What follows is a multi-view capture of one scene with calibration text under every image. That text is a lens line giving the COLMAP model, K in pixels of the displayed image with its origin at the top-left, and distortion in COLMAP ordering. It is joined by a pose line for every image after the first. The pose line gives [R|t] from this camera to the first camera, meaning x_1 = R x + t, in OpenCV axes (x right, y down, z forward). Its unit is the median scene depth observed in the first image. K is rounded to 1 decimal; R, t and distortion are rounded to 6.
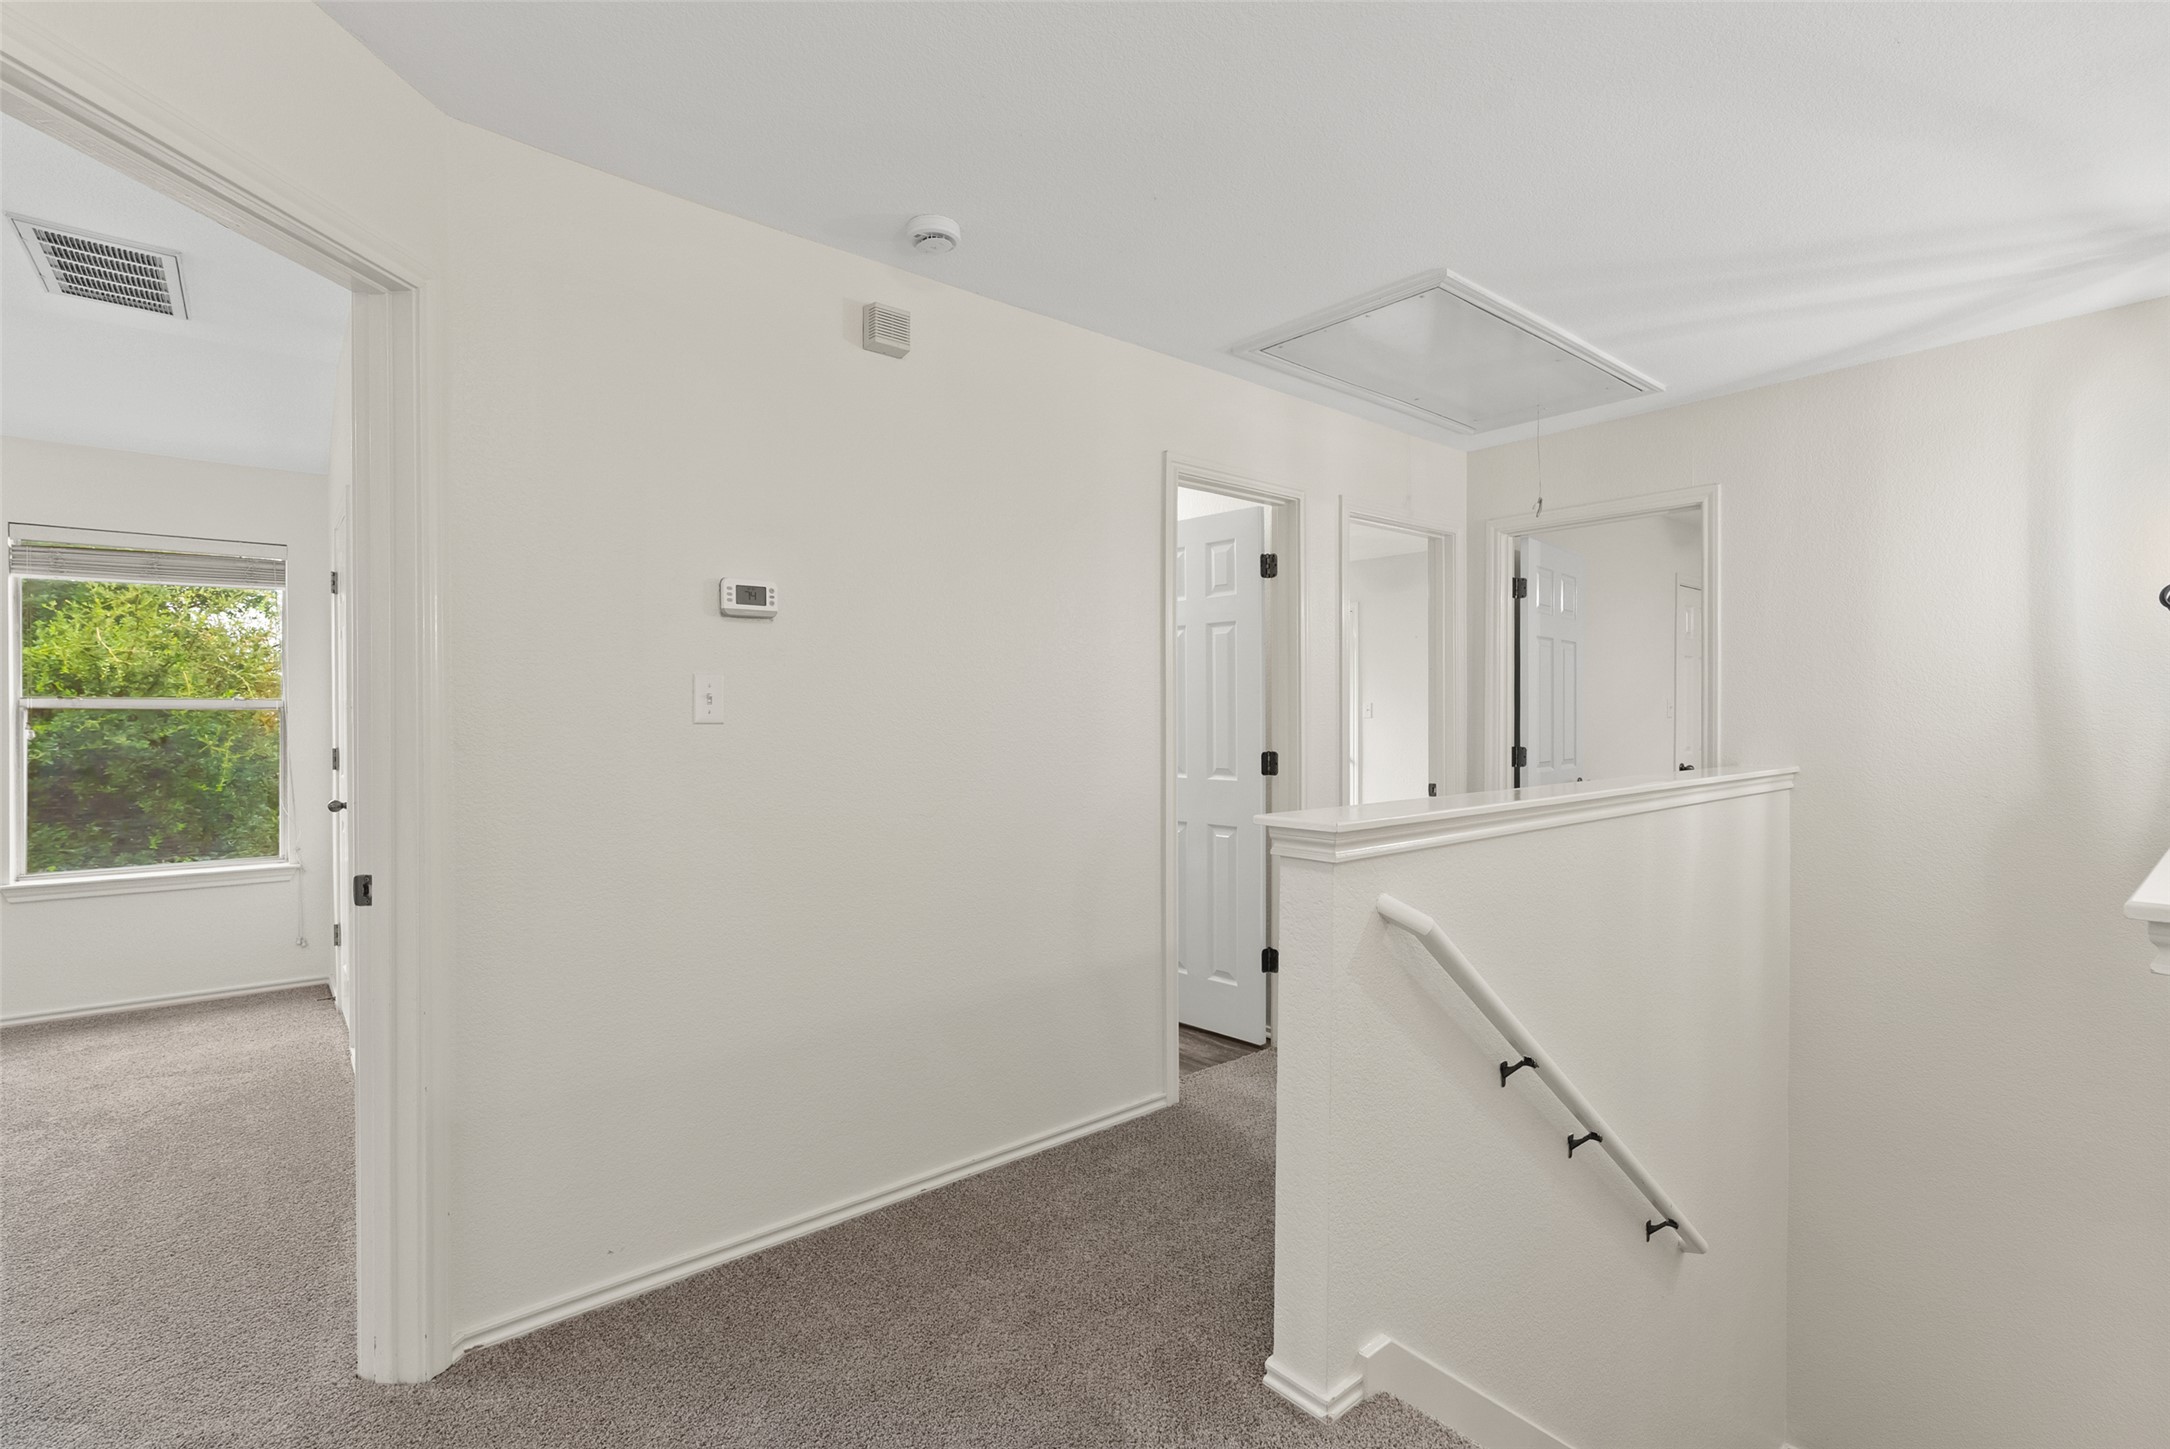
lens RADIAL K [[976.4, 0, 1084.1], [0, 976.4, 721.0], [0, 0, 1]] dist [-0.004140, 0.000316]
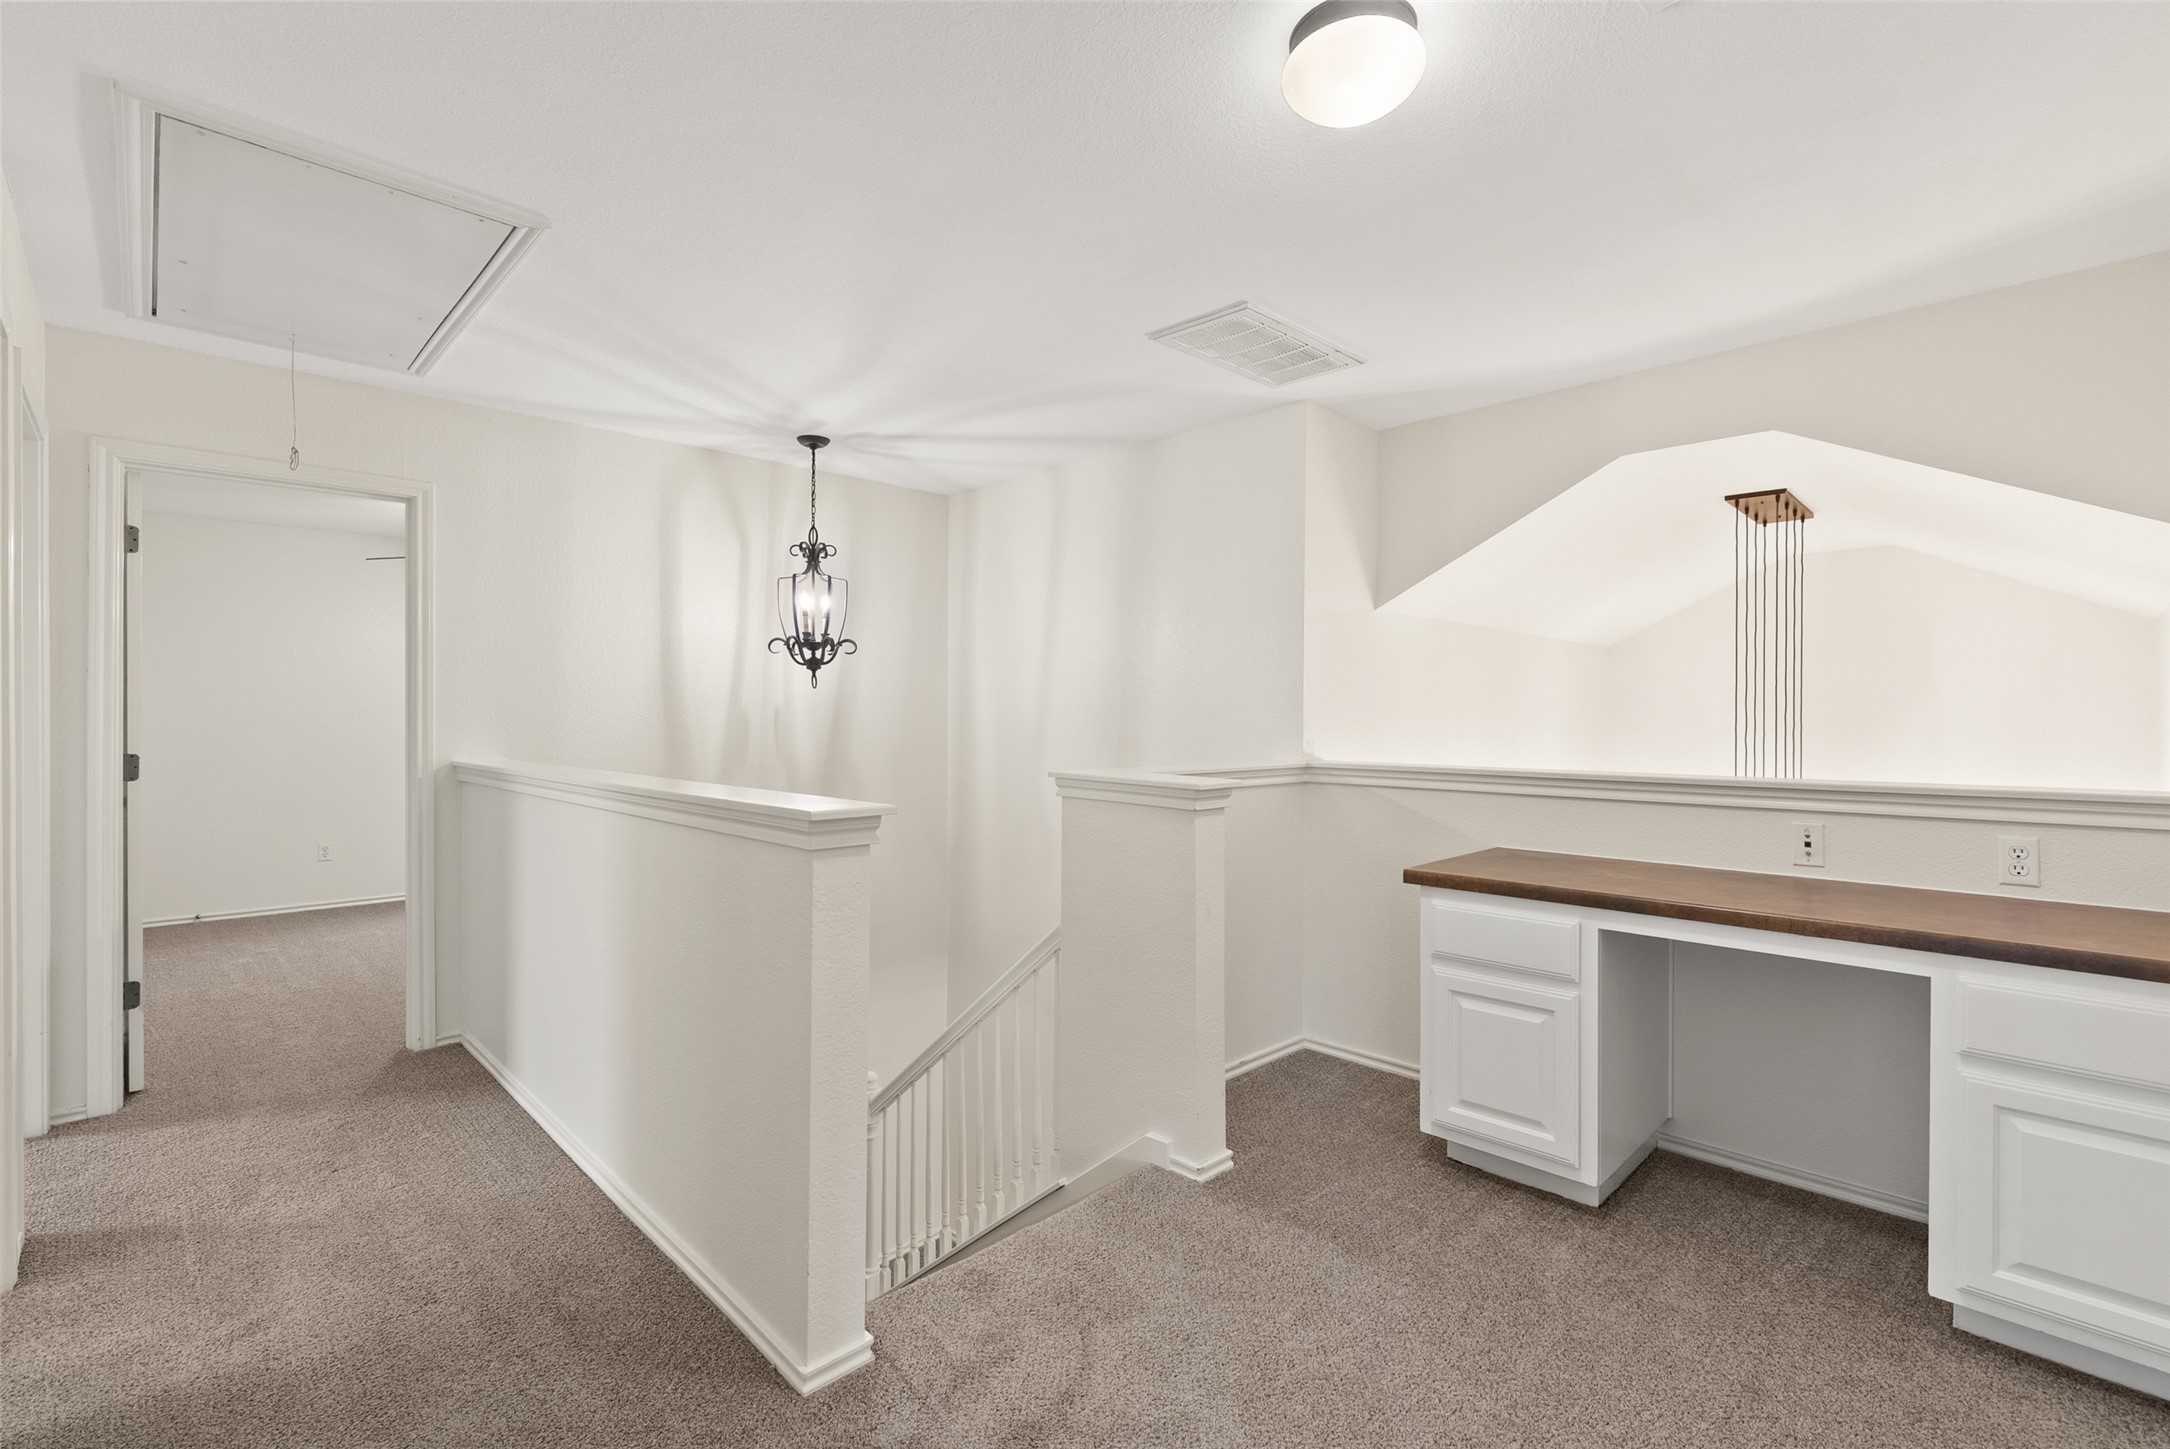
lens RADIAL K [[976.4, 0, 1084.9], [0, 976.4, 722.9], [0, 0, 1]] dist [-0.004140, 0.000316]
pose [[-0.073728, -0.006144, 0.997259, -0.453768], [0.001678, 0.999979, 0.006285, -0.001914], [-0.997277, 0.002137, -0.073716, 0.455473]]
